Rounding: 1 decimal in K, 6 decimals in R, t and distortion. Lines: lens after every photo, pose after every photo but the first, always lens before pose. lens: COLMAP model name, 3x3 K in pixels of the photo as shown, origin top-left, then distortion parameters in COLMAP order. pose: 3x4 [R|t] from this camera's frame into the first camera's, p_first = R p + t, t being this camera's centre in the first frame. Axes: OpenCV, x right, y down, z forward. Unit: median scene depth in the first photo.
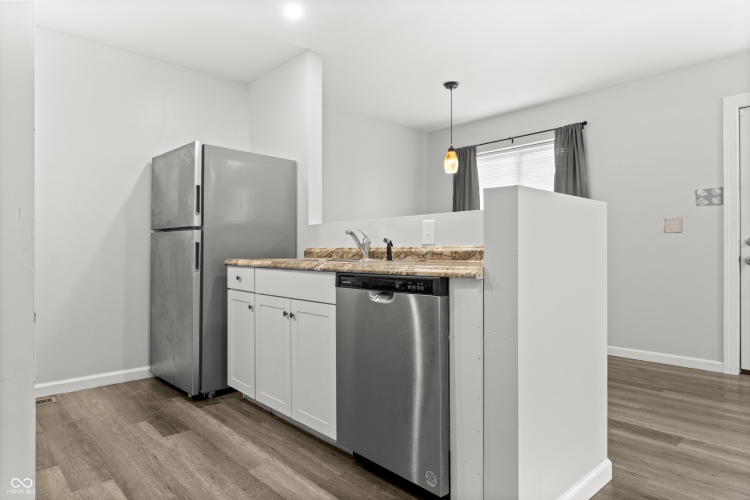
lens RADIAL K [[450.3, 0, 377.9], [0, 450.3, 251.9], [0, 0, 1]] dist [-0.000634, -0.001354]
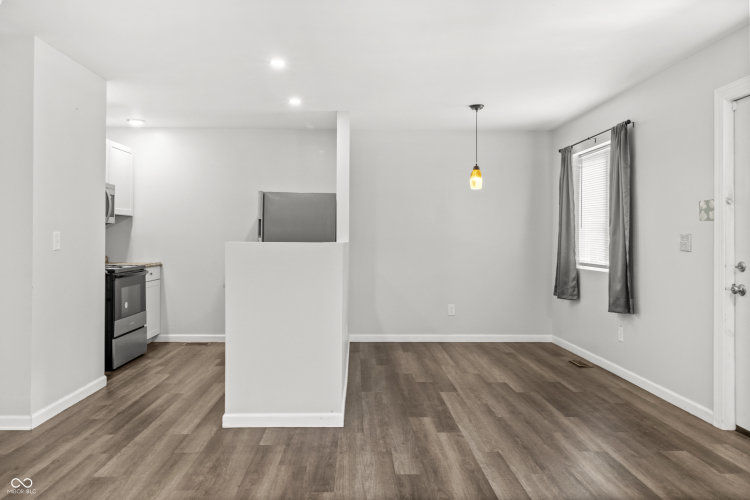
lens RADIAL K [[584.1, 0, 376.6], [0, 584.1, 242.9], [0, 0, 1]] dist [0.010409, 0.002558]
pose [[0.748251, 0.011254, -0.663320, 1.249854], [-0.009442, 0.999935, 0.006314, -0.079875], [0.663349, 0.001539, 0.748309, -0.251810]]
